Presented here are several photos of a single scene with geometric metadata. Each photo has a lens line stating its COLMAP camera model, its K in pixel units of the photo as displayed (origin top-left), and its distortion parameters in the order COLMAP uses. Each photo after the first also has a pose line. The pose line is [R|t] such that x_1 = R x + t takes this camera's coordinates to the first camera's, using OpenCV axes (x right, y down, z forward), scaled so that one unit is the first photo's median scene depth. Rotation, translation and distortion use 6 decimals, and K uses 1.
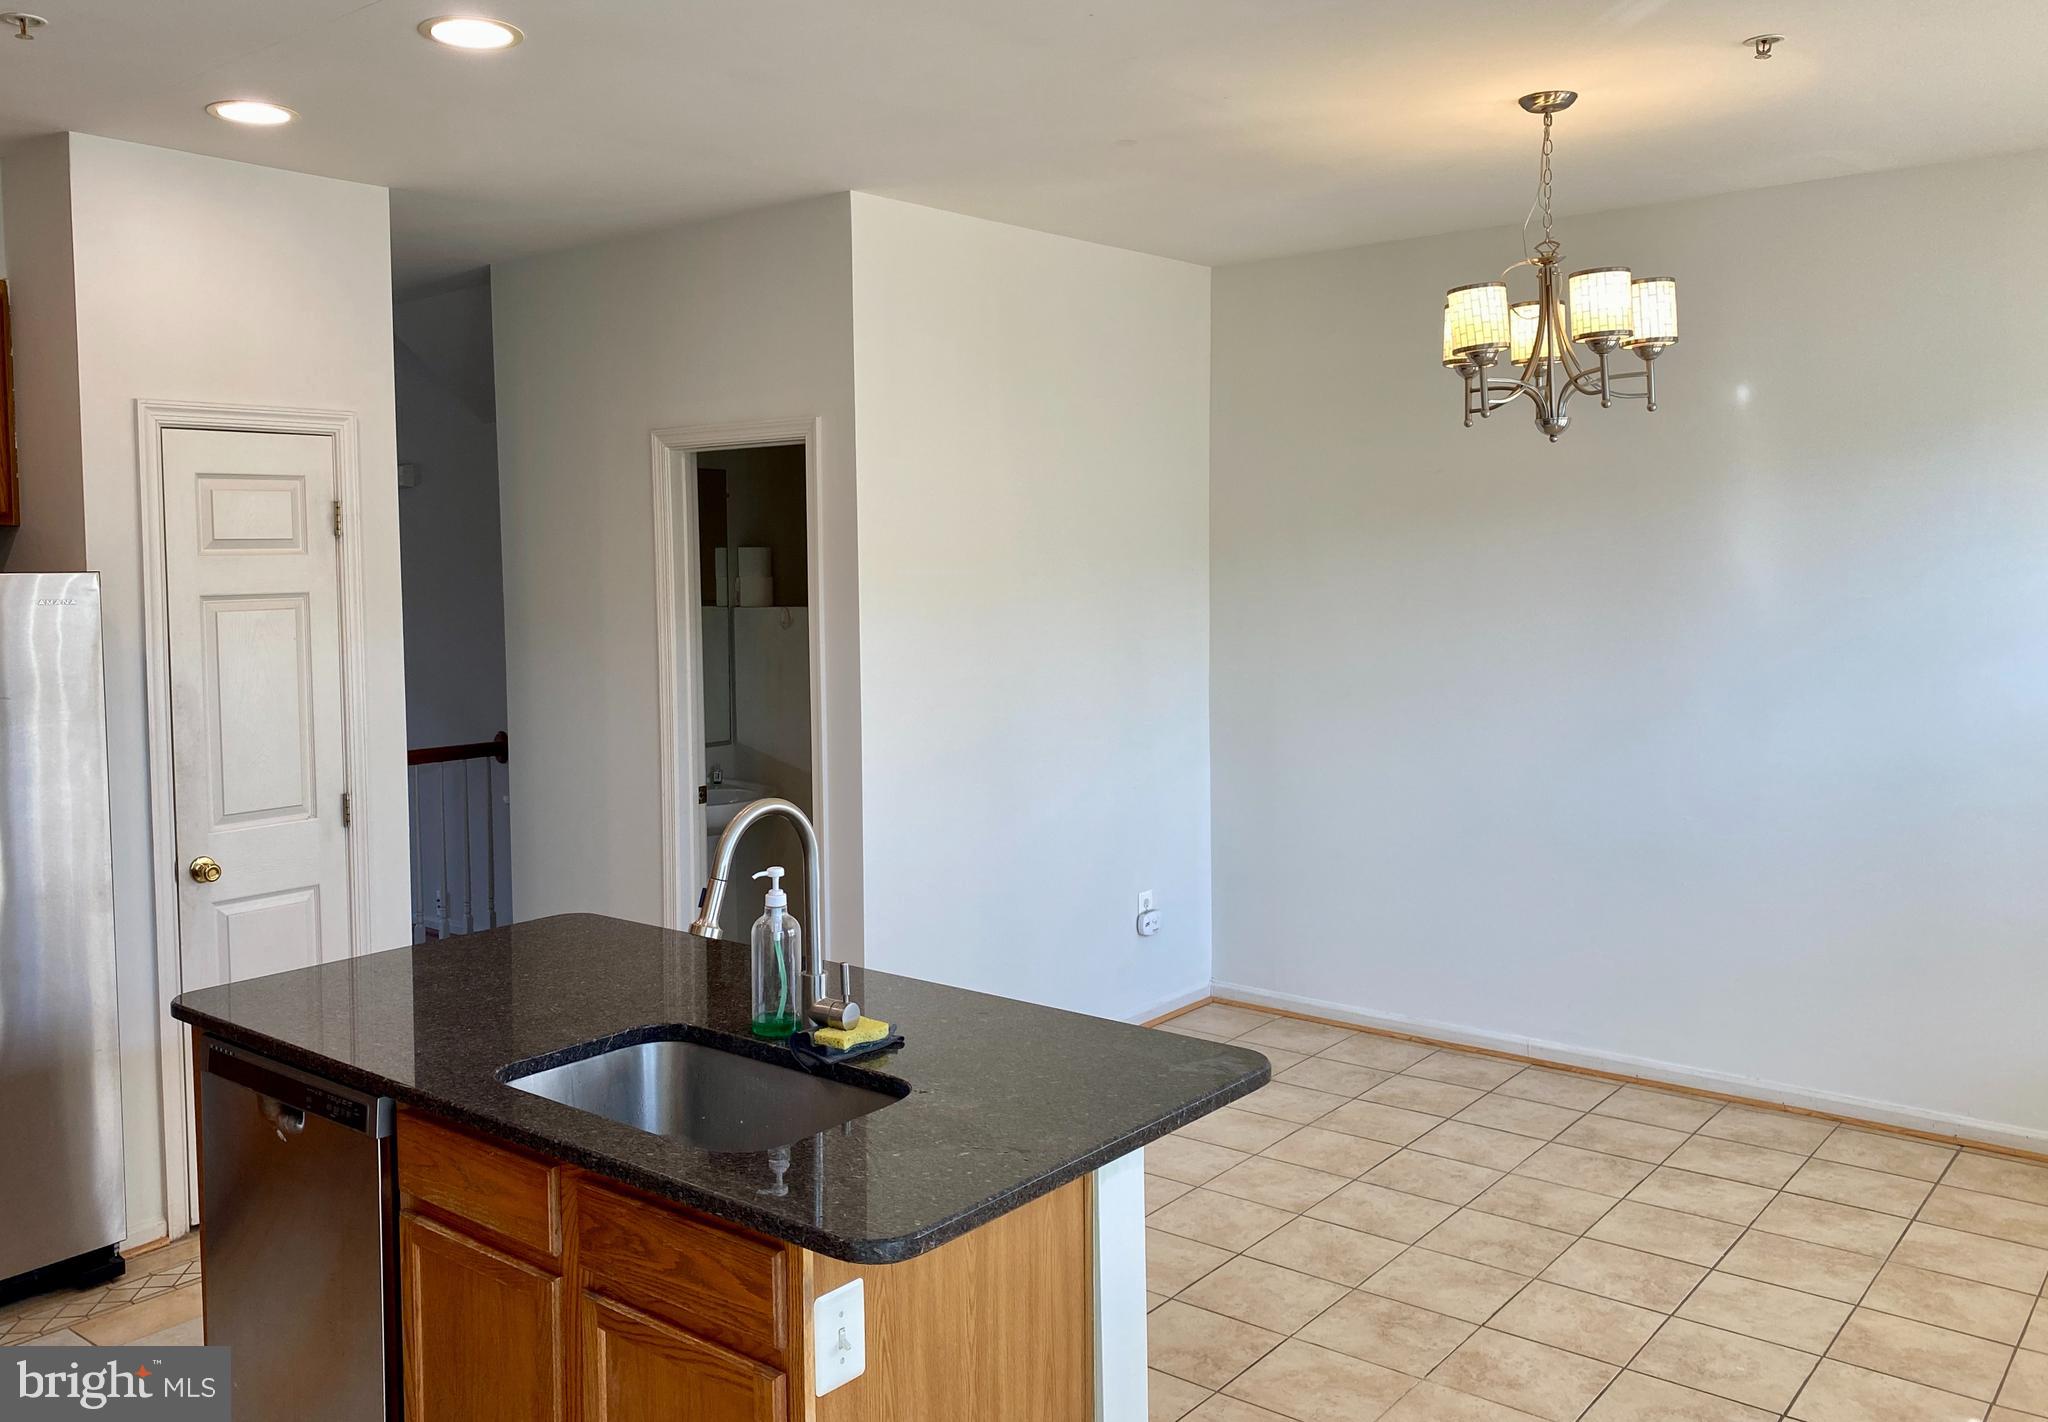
lens RADIAL K [[1655.1, 0, 953.5], [0, 1655.1, 641.4], [0, 0, 1]] dist [0.034552, -0.000034]
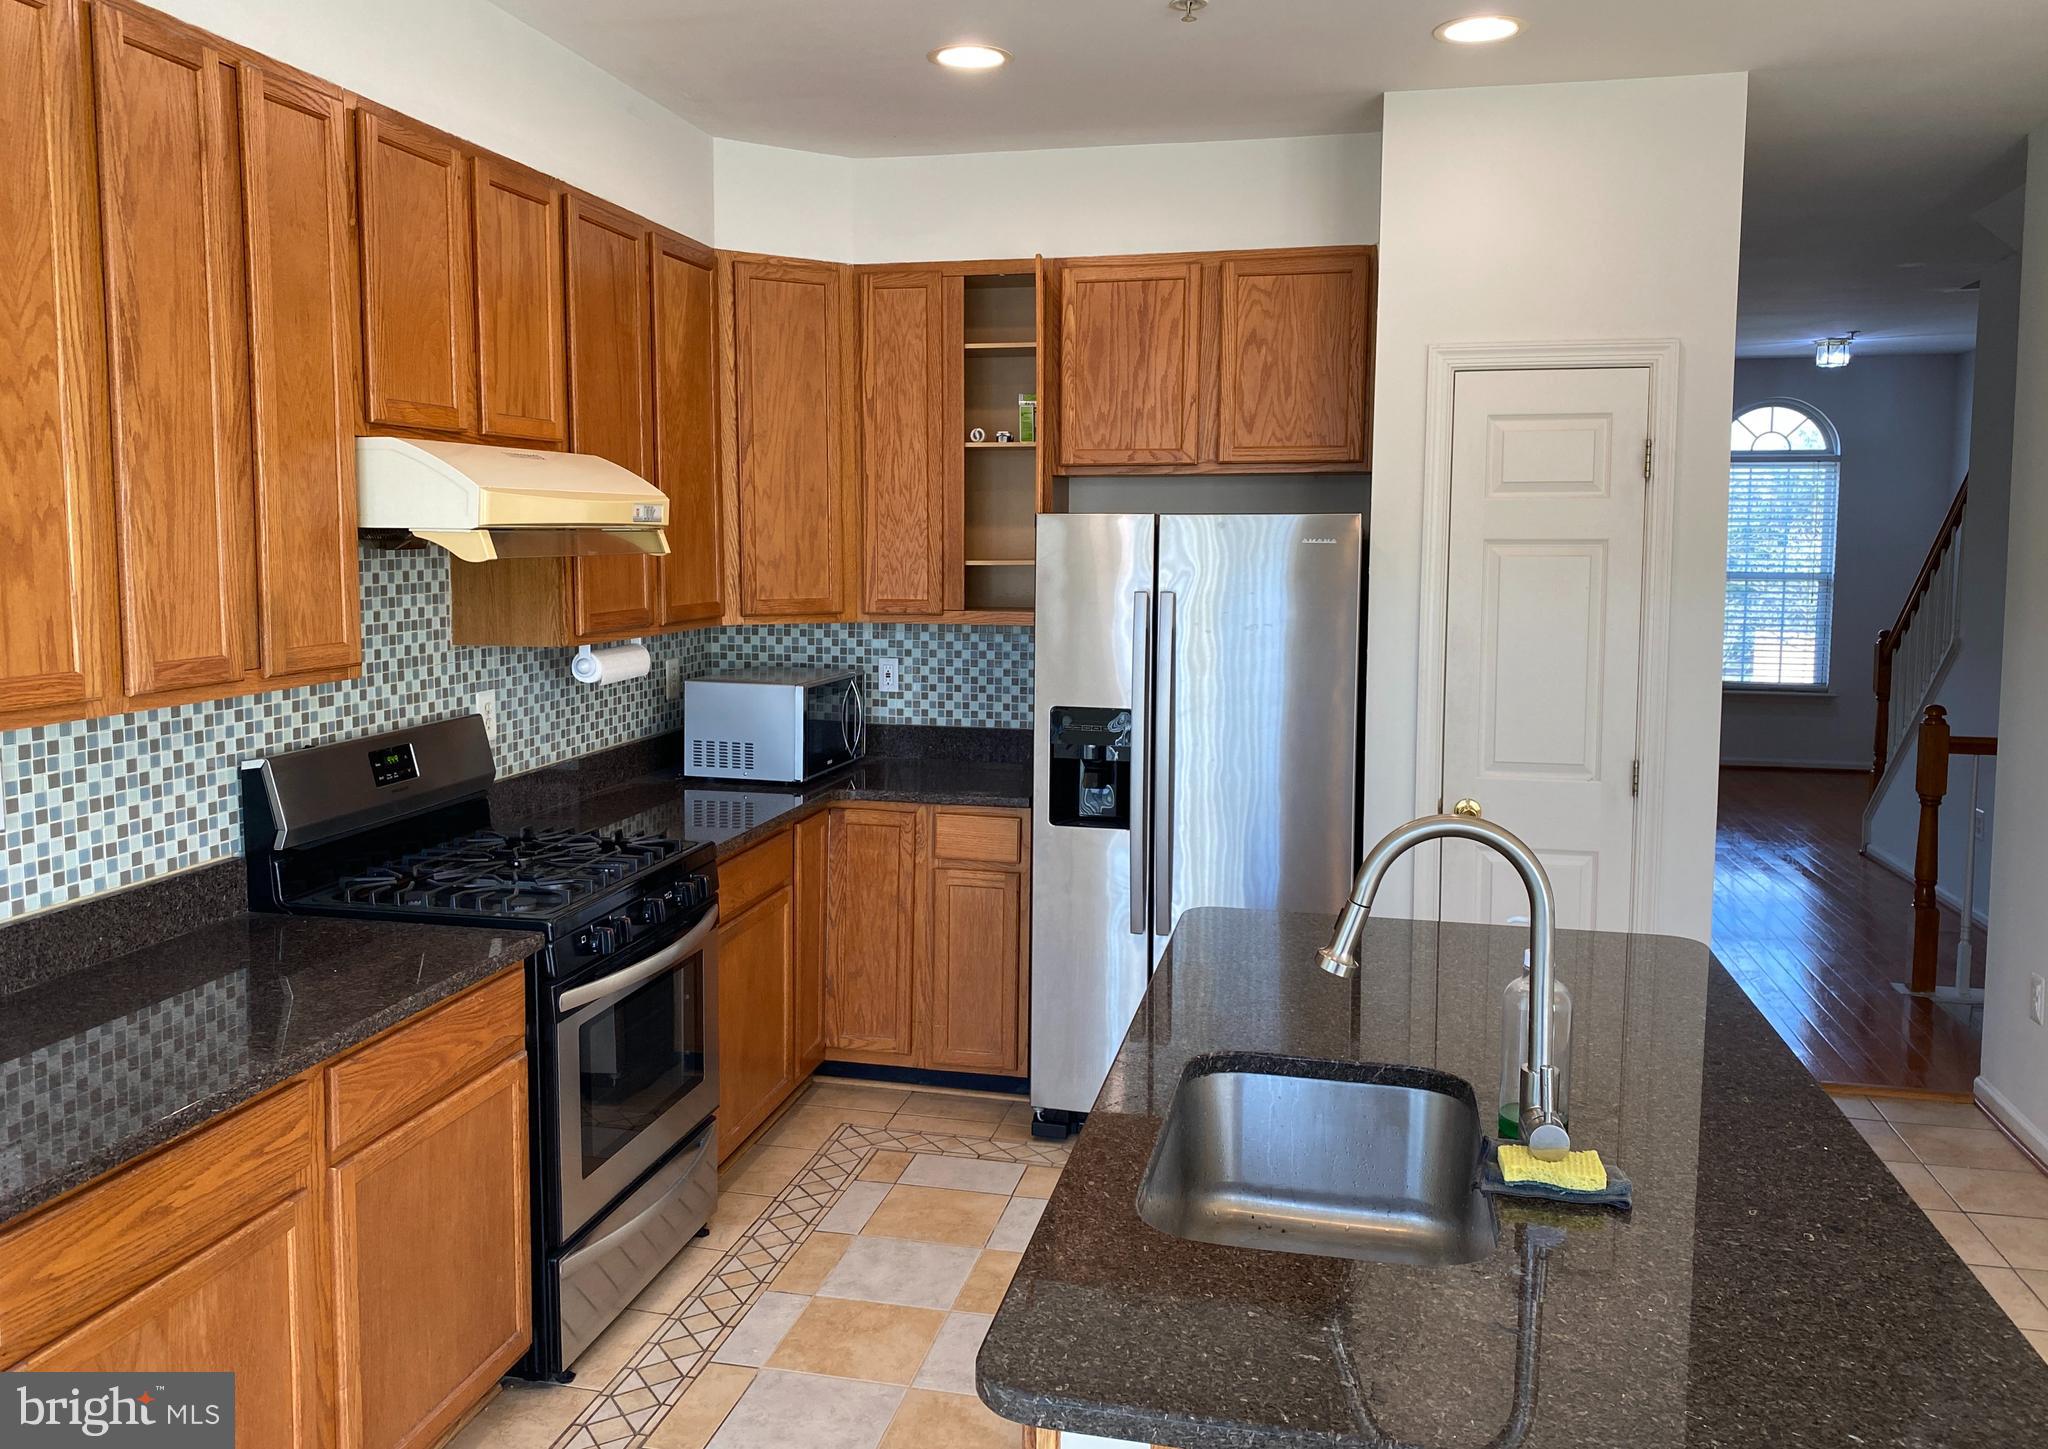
lens RADIAL K [[1606.3, 0, 1024.1], [0, 1606.3, 675.7], [0, 0, 1]] dist [0.005391, 0.003453]
pose [[0.466639, 0.091858, -0.879665, 0.288048], [-0.048911, 0.995750, 0.078034, -0.009171], [0.883094, 0.006612, 0.469149, 0.334145]]
